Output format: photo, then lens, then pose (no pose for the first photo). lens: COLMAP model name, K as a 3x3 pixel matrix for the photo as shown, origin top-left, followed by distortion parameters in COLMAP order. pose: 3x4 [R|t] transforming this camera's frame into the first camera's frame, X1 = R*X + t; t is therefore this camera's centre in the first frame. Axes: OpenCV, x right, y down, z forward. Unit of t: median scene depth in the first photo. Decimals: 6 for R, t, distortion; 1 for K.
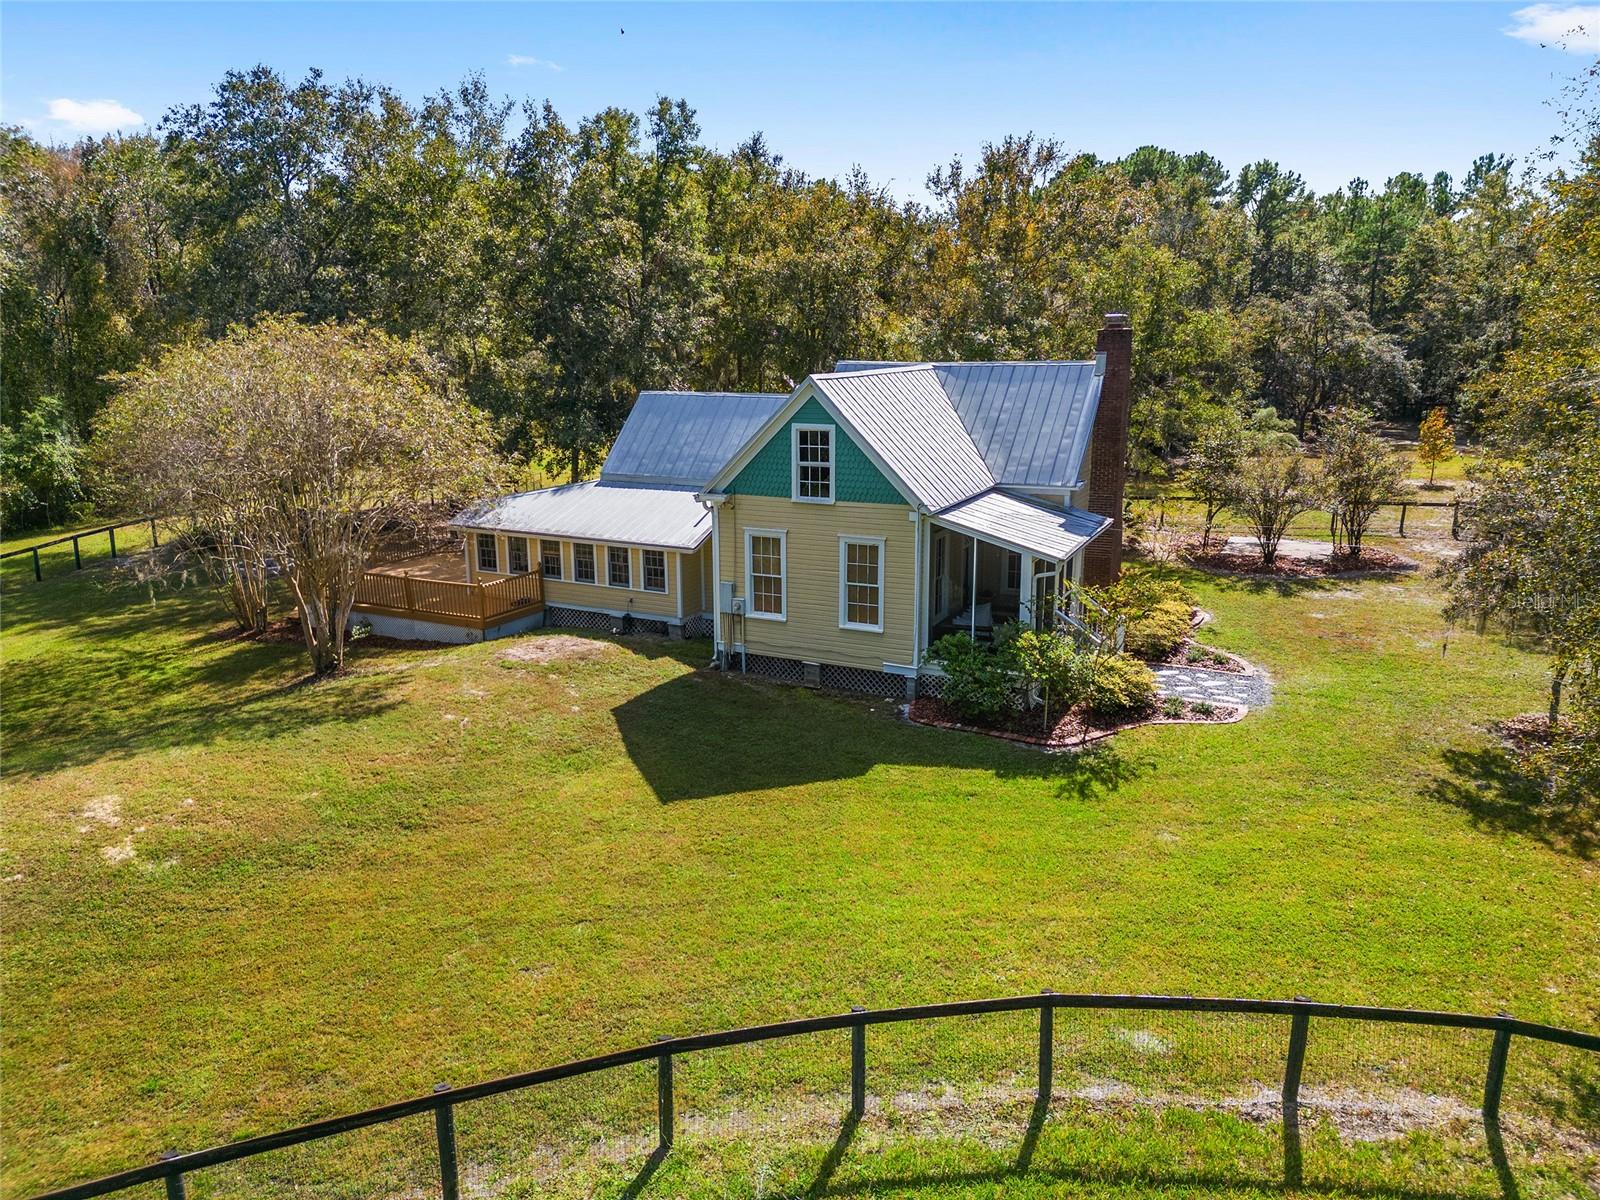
lens RADIAL K [[1125.9, 0, 795.4], [0, 1125.9, 586.4], [0, 0, 1]] dist [0.086561, -0.076840]
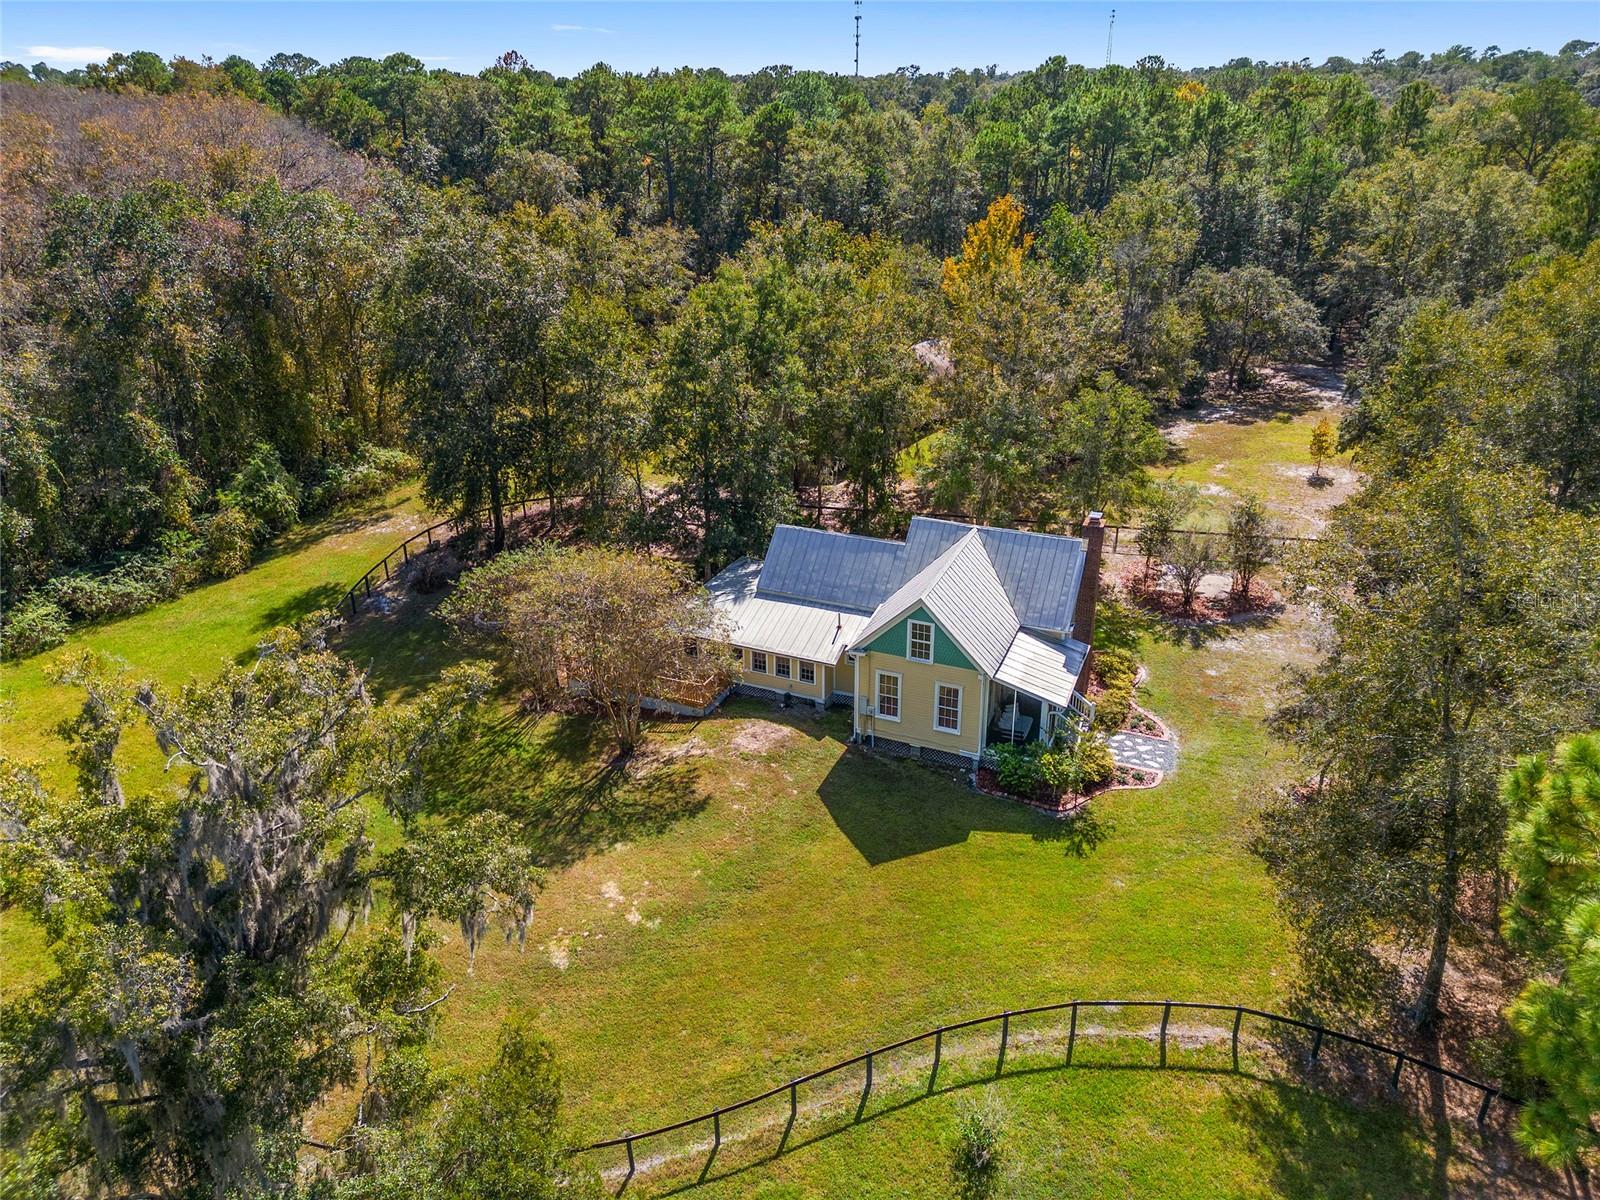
lens RADIAL K [[1113.4, 0, 795.4], [0, 1113.4, 602.0], [0, 0, 1]] dist [0.094886, -0.101098]
pose [[0.998746, -0.027903, 0.041560, -0.247061], [0.018663, 0.977935, 0.208073, -0.533568], [-0.046449, -0.207037, 0.977230, -0.647454]]
